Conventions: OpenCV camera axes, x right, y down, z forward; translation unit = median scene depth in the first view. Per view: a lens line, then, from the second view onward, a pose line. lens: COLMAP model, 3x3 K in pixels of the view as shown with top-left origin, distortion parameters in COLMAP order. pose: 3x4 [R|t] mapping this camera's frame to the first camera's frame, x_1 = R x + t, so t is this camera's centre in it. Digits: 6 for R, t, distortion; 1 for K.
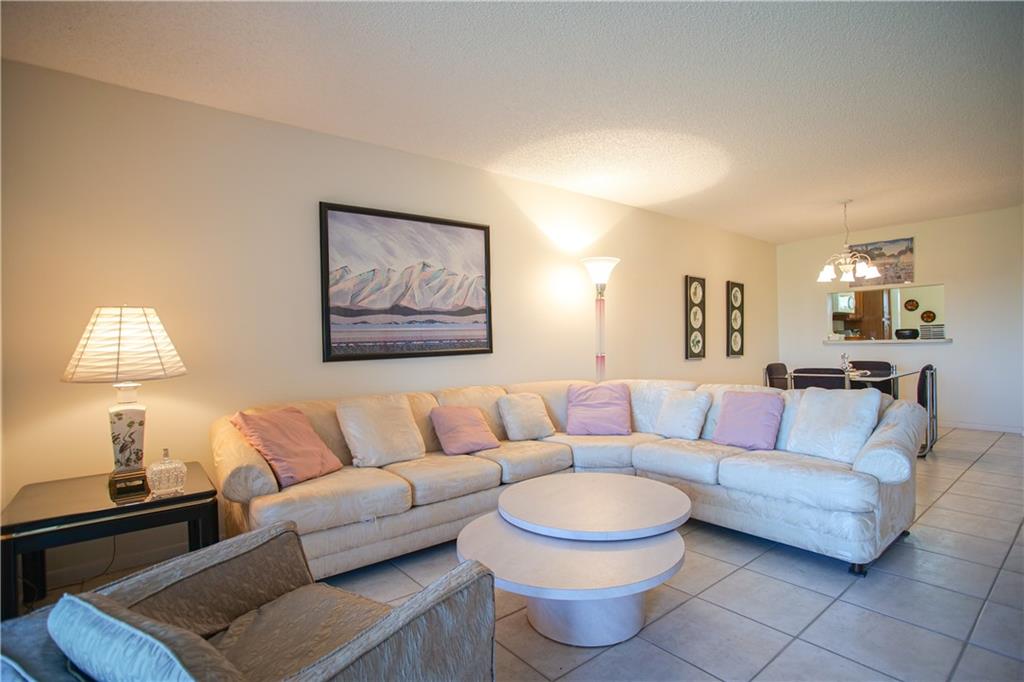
lens RADIAL K [[541.9, 0, 511.6], [0, 541.9, 346.6], [0, 0, 1]] dist [-0.071034, 0.036970]
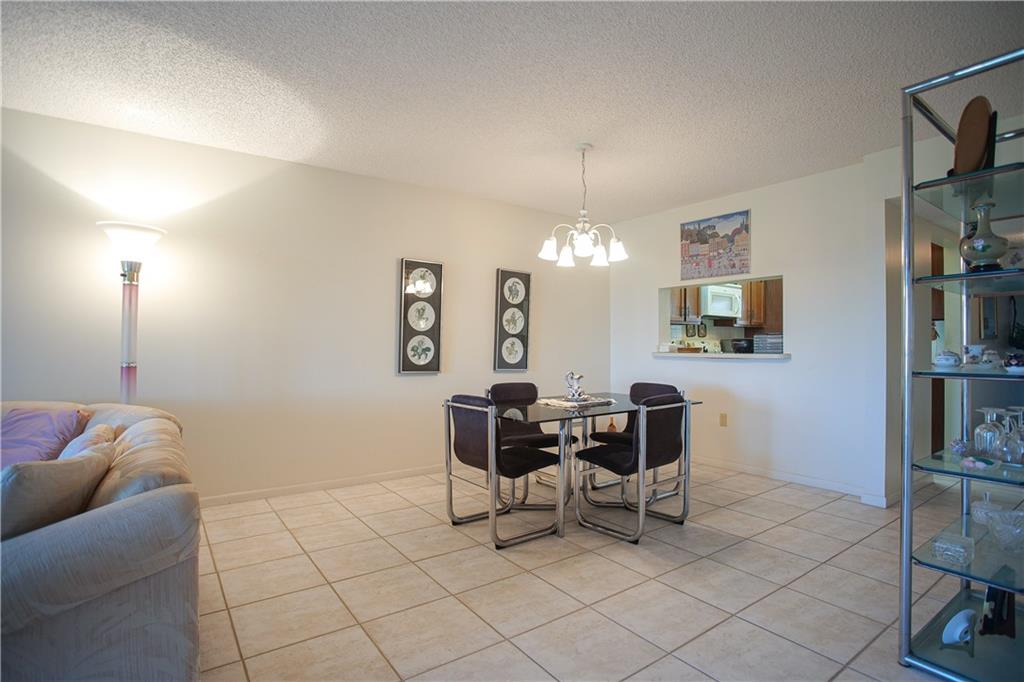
lens RADIAL K [[541.9, 0, 511.6], [0, 541.9, 346.6], [0, 0, 1]] dist [-0.071034, 0.036970]
pose [[0.996273, 0.024913, -0.082582, 0.807864], [-0.025360, 0.999669, -0.004362, -0.019615], [0.082446, 0.006440, 0.996575, 0.410081]]
